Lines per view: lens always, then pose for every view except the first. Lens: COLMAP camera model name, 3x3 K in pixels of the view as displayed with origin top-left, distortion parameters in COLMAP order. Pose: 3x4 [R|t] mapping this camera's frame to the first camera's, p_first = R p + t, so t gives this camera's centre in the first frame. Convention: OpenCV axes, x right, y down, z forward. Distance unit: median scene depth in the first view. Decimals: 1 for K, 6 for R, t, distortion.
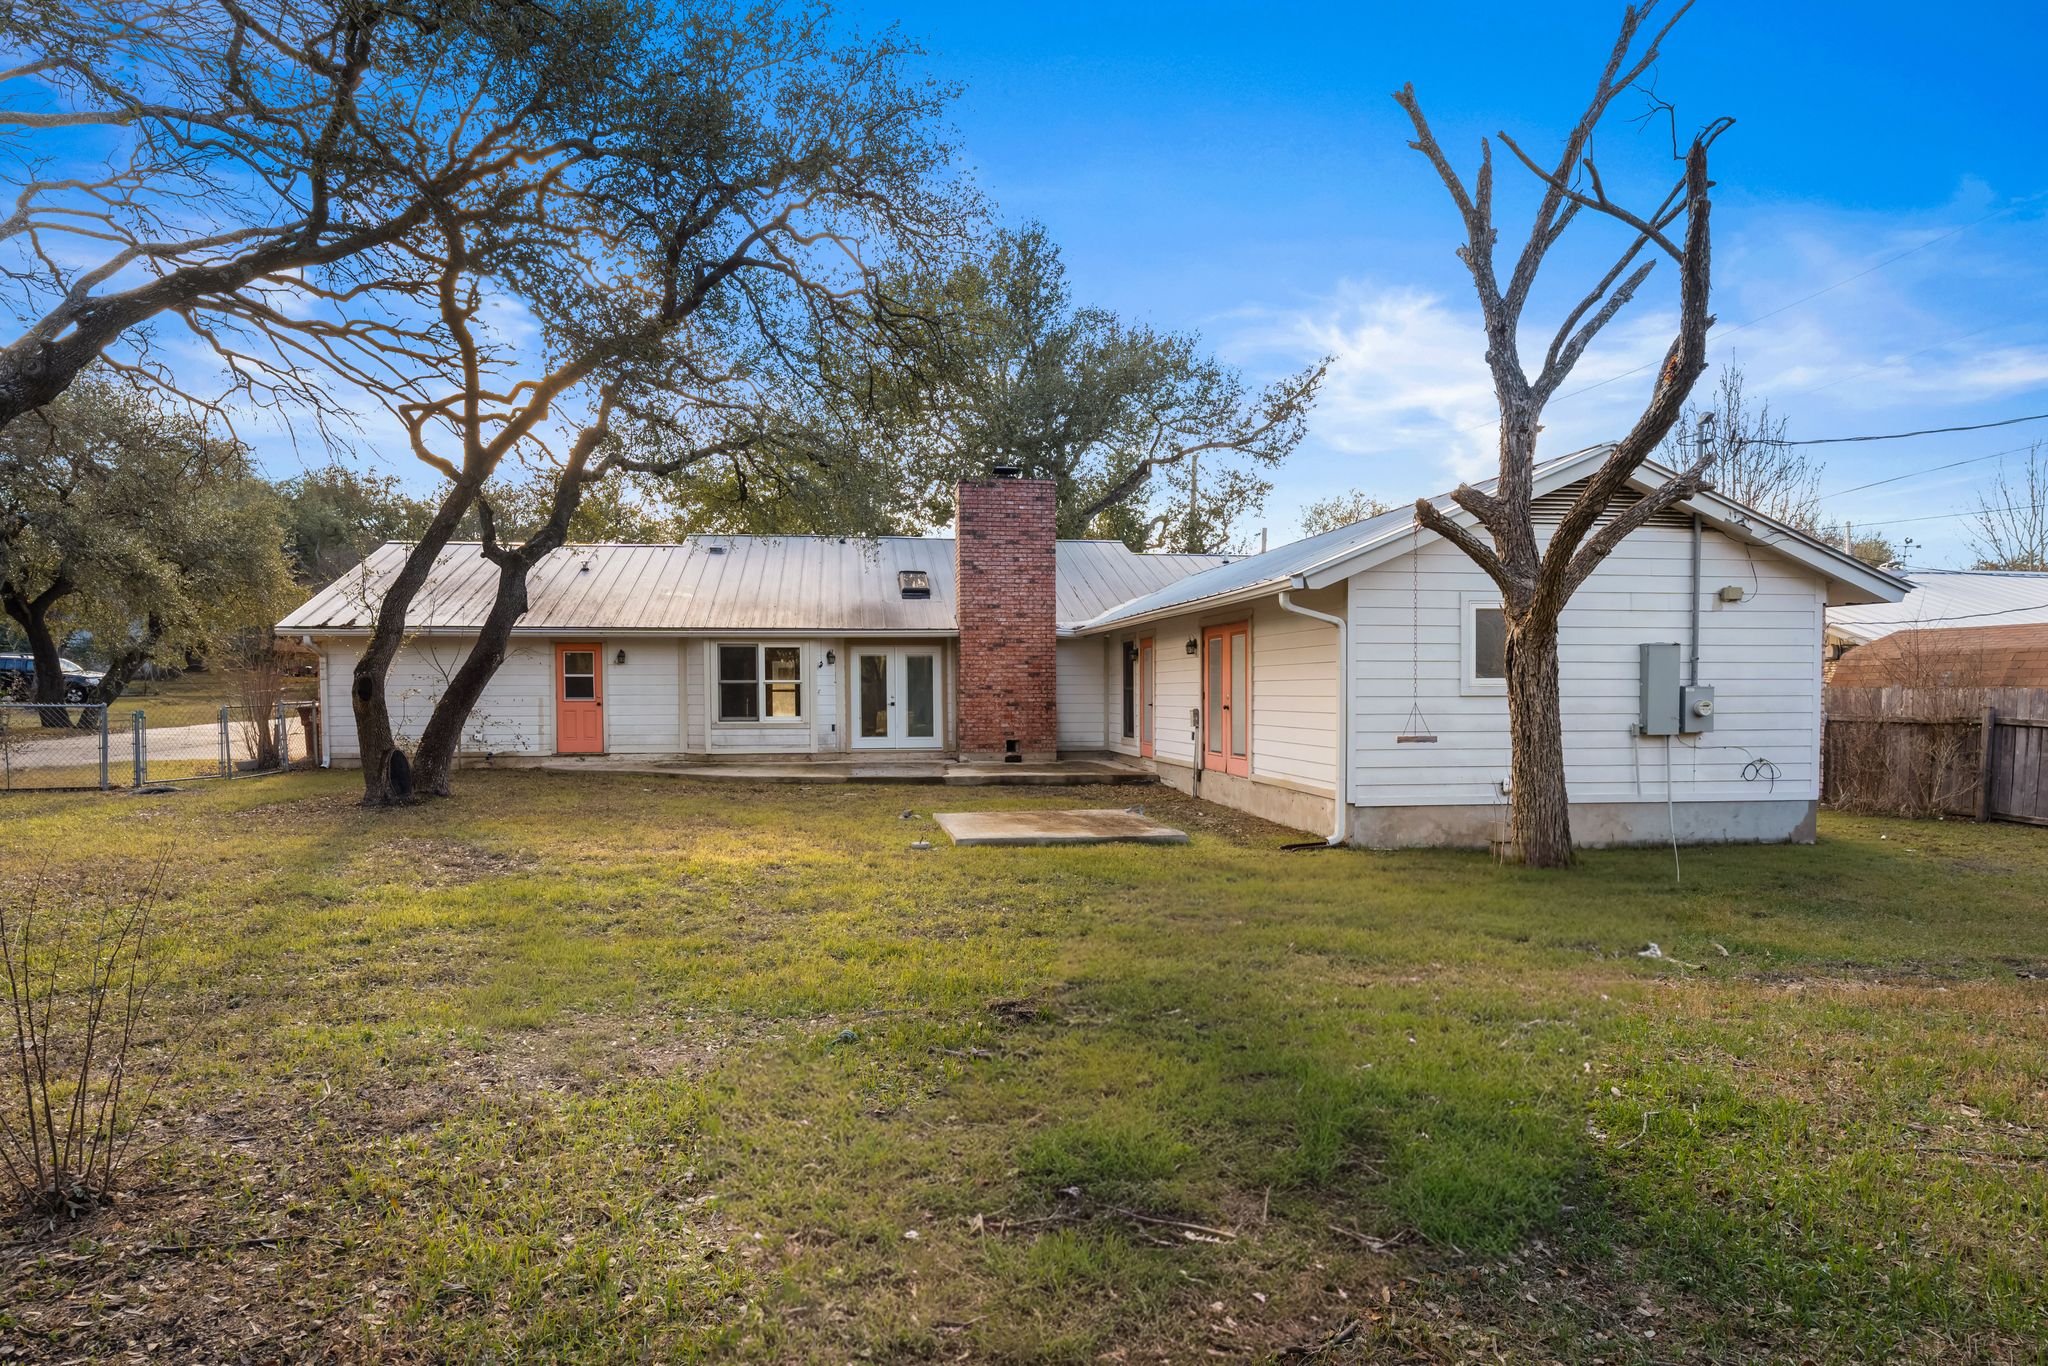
lens RADIAL K [[1030.6, 0, 1024.0], [0, 1030.6, 683.0], [0, 0, 1]] dist [0.000707, -0.027528]
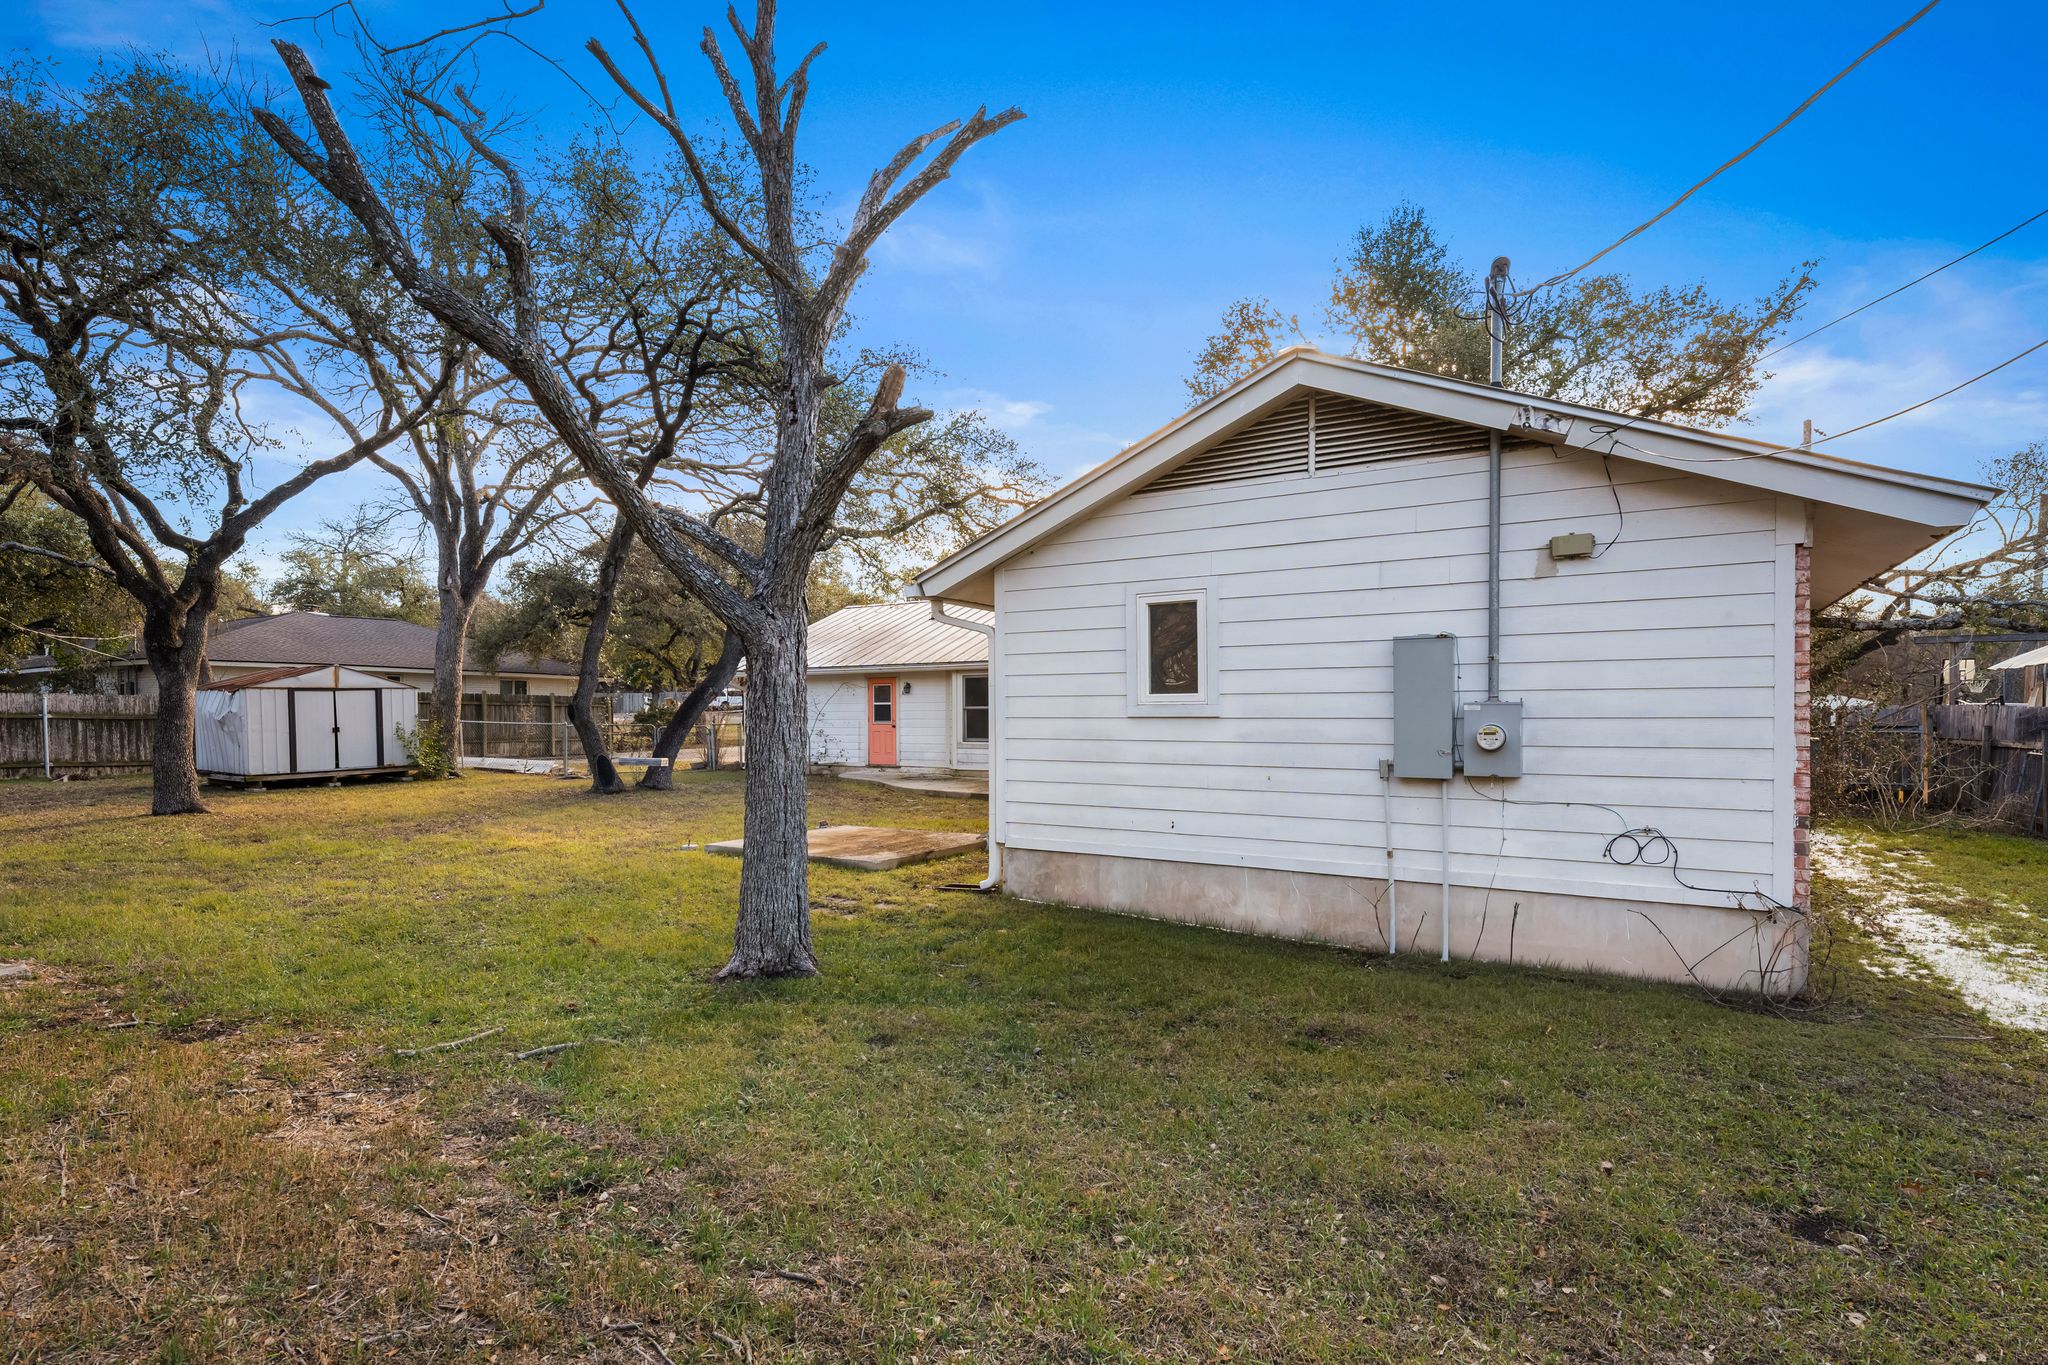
lens RADIAL K [[942.9, 0, 1028.4], [0, 942.9, 710.1], [0, 0, 1]] dist [0.000600, -0.008381]
pose [[0.795948, -0.003515, -0.605355, 0.769344], [0.002301, 0.999993, -0.002780, 0.008854], [0.605360, 0.000819, 0.795951, 0.373574]]
